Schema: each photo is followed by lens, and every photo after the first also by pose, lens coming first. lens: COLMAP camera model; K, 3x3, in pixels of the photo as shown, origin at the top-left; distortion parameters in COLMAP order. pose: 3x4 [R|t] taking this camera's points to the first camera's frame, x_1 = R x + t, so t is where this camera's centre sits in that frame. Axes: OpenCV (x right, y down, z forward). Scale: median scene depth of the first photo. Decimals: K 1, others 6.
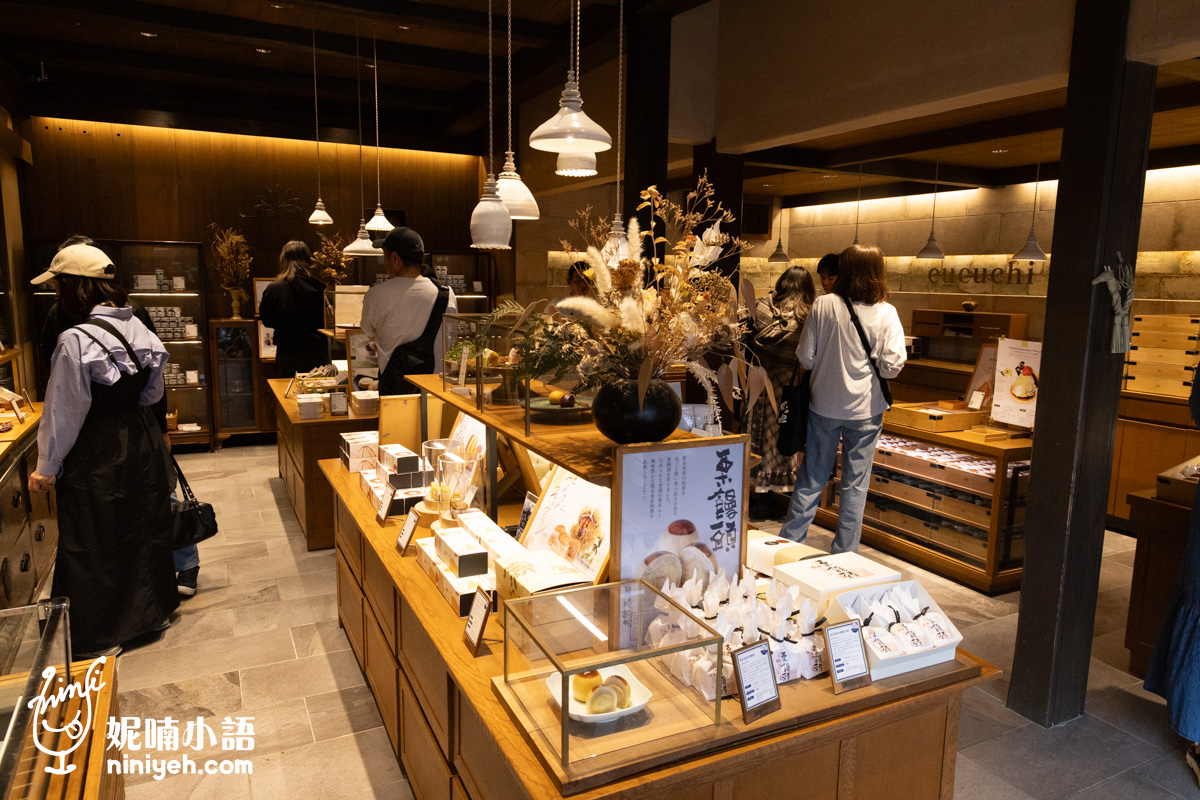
lens RADIAL K [[819.8, 0, 600.0], [0, 819.8, 400.0], [0, 0, 1]] dist [-0.004718, -0.003066]
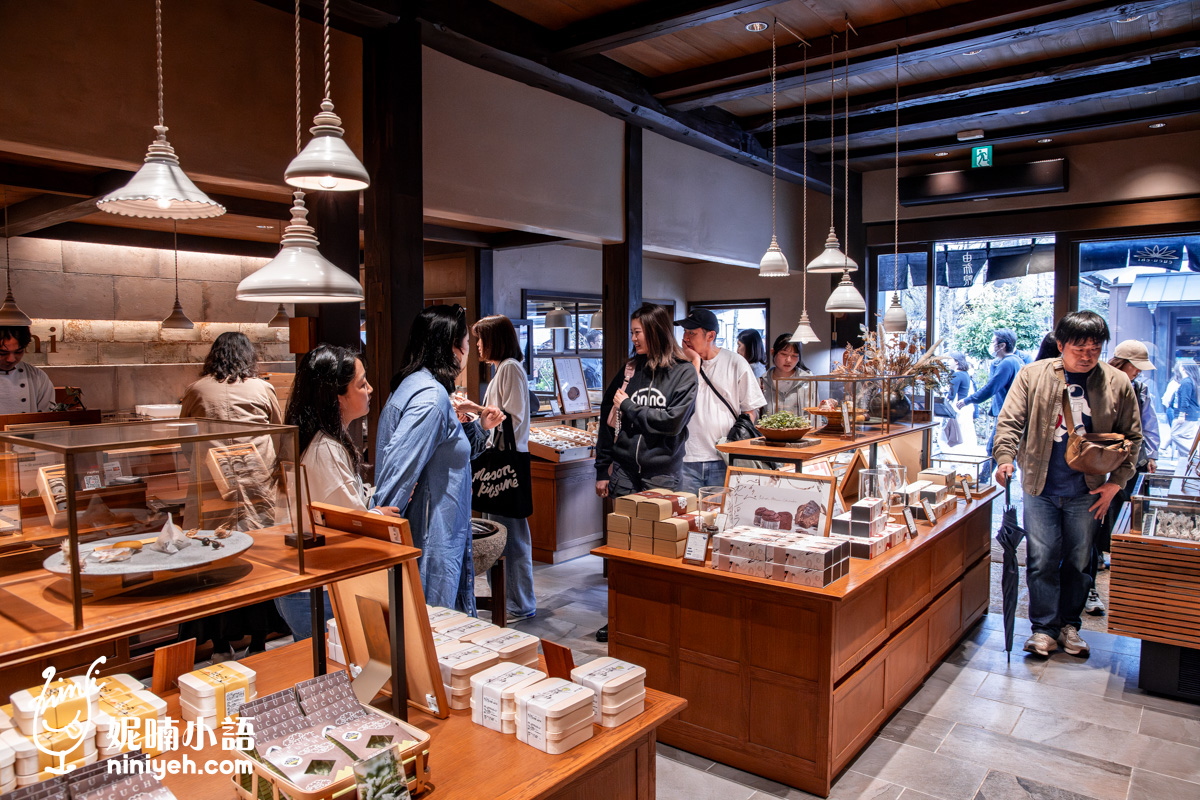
lens RADIAL K [[819.8, 0, 600.0], [0, 819.8, 400.0], [0, 0, 1]] dist [-0.004718, -0.003066]
pose [[-0.449561, -0.069077, 0.890575, -0.628803], [0.129425, 0.981447, 0.141459, -0.165713], [-0.883824, 0.178857, -0.432280, 1.030076]]
